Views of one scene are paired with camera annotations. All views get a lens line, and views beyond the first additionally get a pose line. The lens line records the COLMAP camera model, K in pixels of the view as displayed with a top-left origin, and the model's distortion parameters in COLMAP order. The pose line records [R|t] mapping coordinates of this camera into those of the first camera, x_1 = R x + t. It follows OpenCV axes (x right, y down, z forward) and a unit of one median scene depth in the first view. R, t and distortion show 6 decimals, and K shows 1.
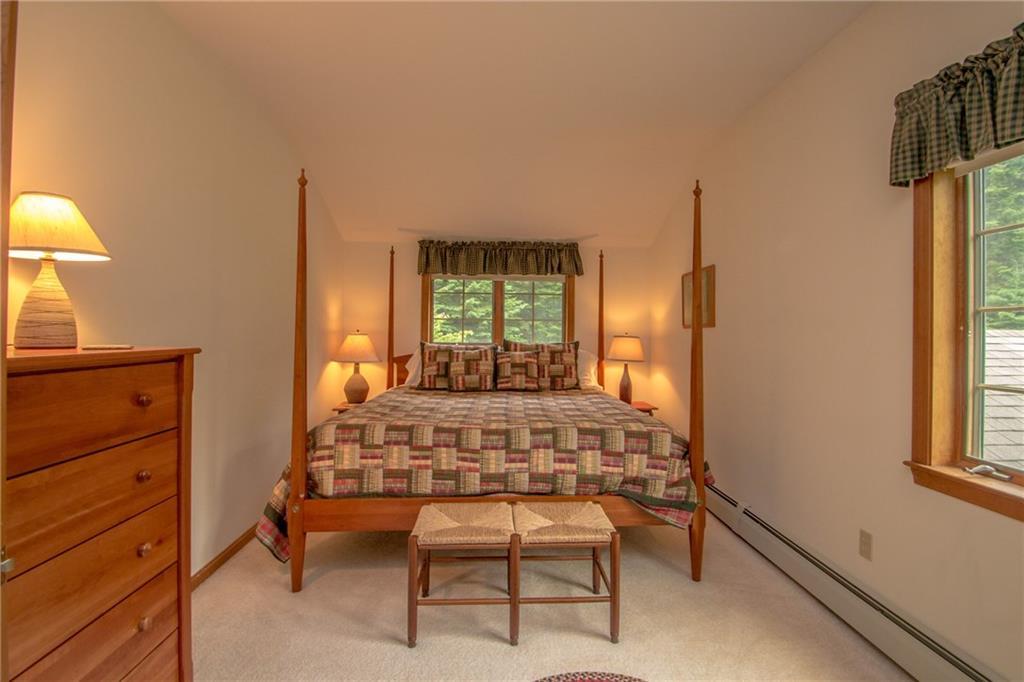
lens RADIAL K [[483.2, 0, 512.0], [0, 483.2, 341.0], [0, 0, 1]] dist [-0.000953, -0.010189]
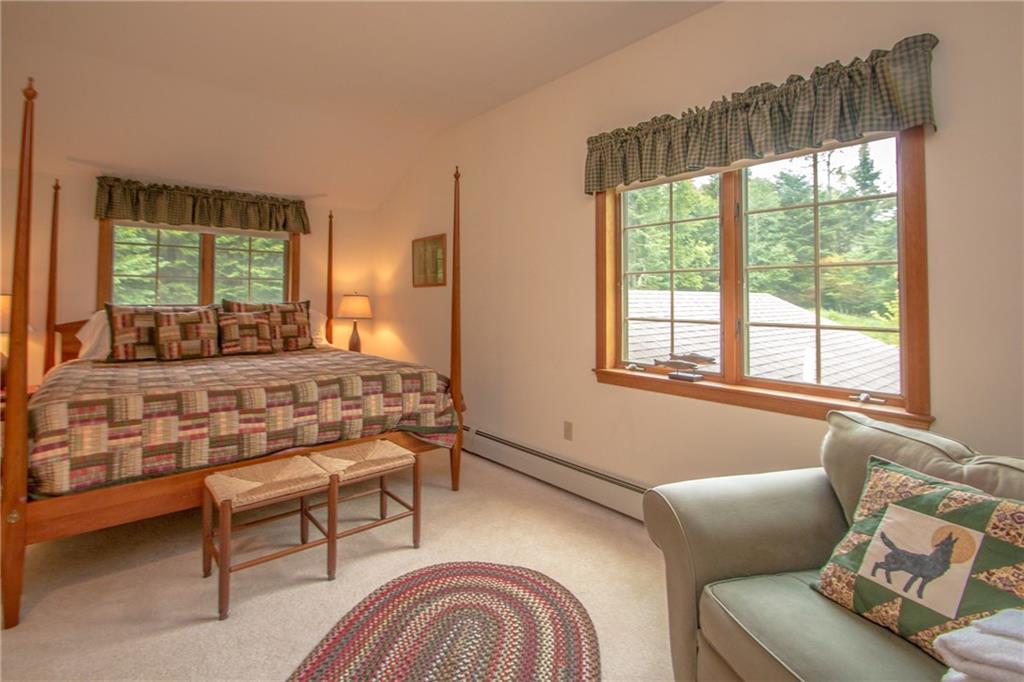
lens RADIAL K [[491.5, 0, 510.4], [0, 491.5, 302.4], [0, 0, 1]] dist [-0.011535, -0.001190]
pose [[0.792202, -0.014142, 0.610095, -0.273181], [0.017095, 0.999853, 0.000978, 0.018871], [-0.610019, 0.009655, 0.792328, -0.084263]]
